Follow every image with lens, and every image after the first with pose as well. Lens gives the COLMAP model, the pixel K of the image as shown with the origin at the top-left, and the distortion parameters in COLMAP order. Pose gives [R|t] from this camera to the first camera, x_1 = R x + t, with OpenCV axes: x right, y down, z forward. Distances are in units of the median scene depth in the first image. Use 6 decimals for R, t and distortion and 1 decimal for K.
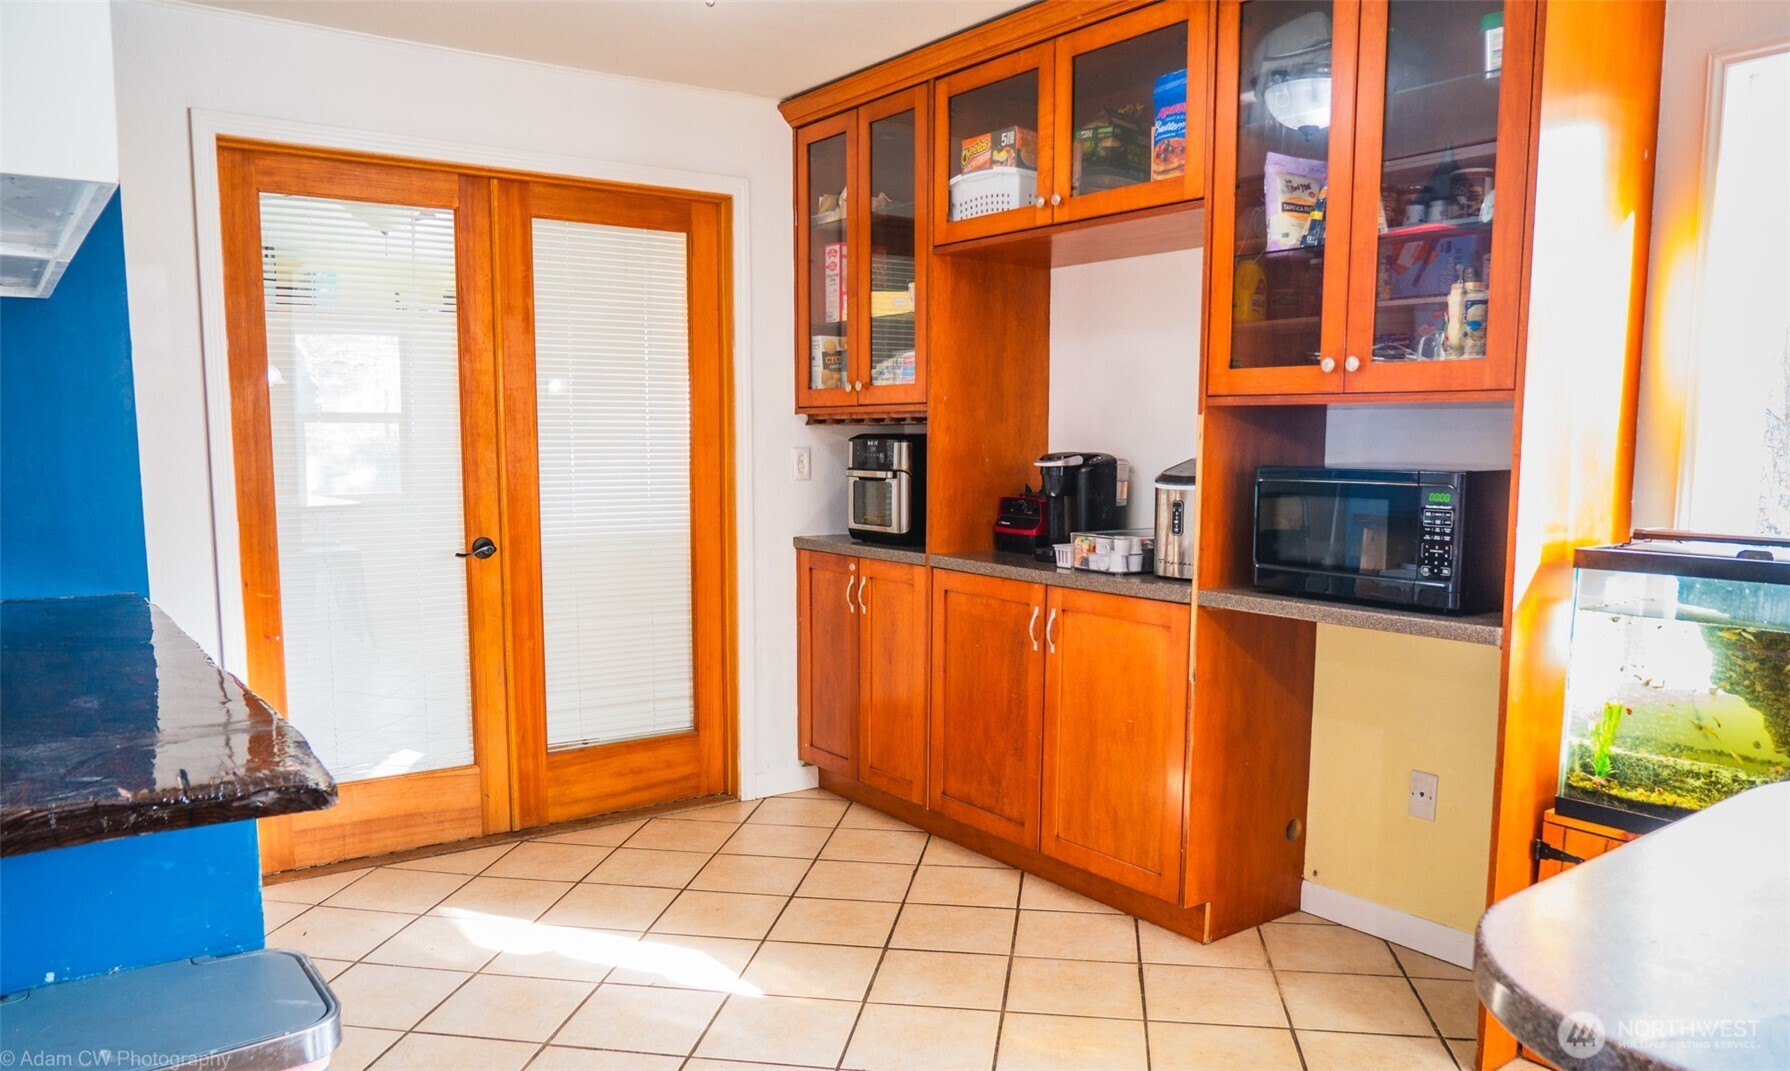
lens RADIAL K [[1269.9, 0, 892.1], [0, 1269.9, 594.4], [0, 0, 1]] dist [-0.011848, 0.008677]
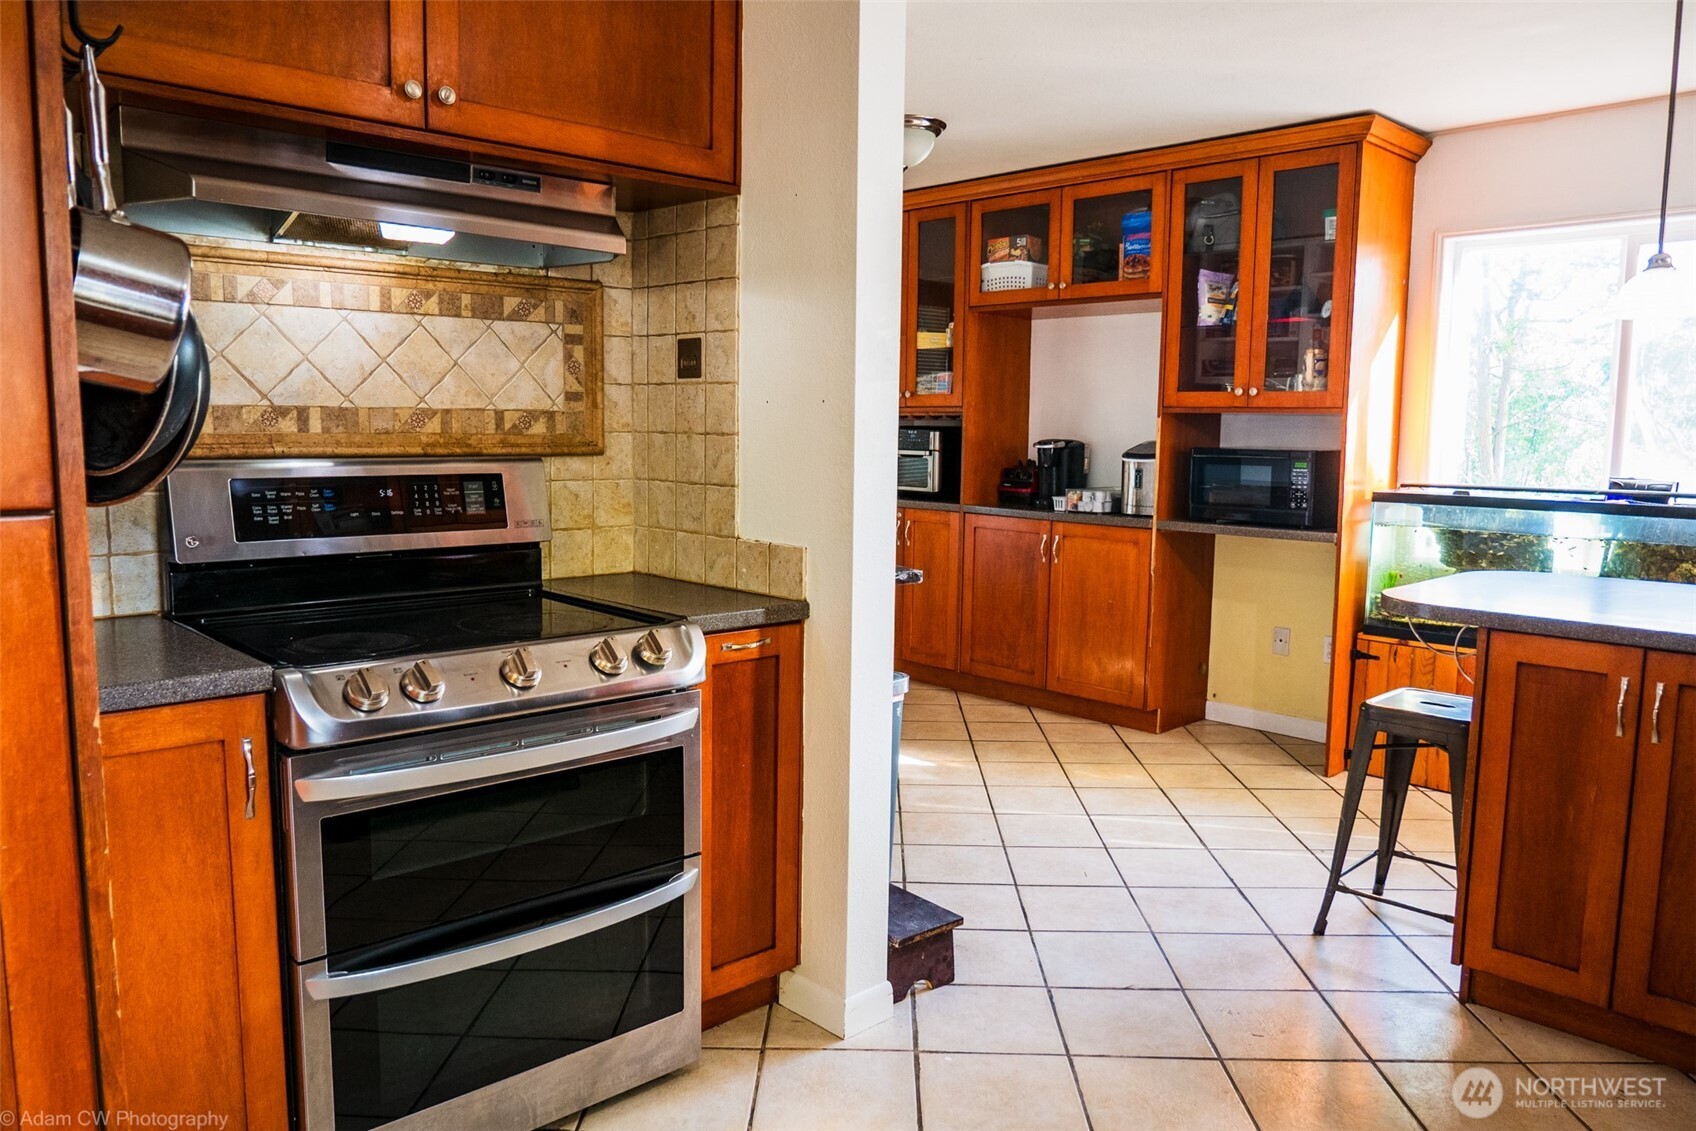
lens RADIAL K [[1211.8, 0, 849.5], [0, 1211.8, 558.2], [0, 0, 1]] dist [0.008162, -0.002743]
pose [[0.990513, -0.007928, 0.137188, -0.355928], [0.009460, 0.999900, -0.010515, 0.055099], [-0.137091, 0.011713, 0.990489, -0.505083]]
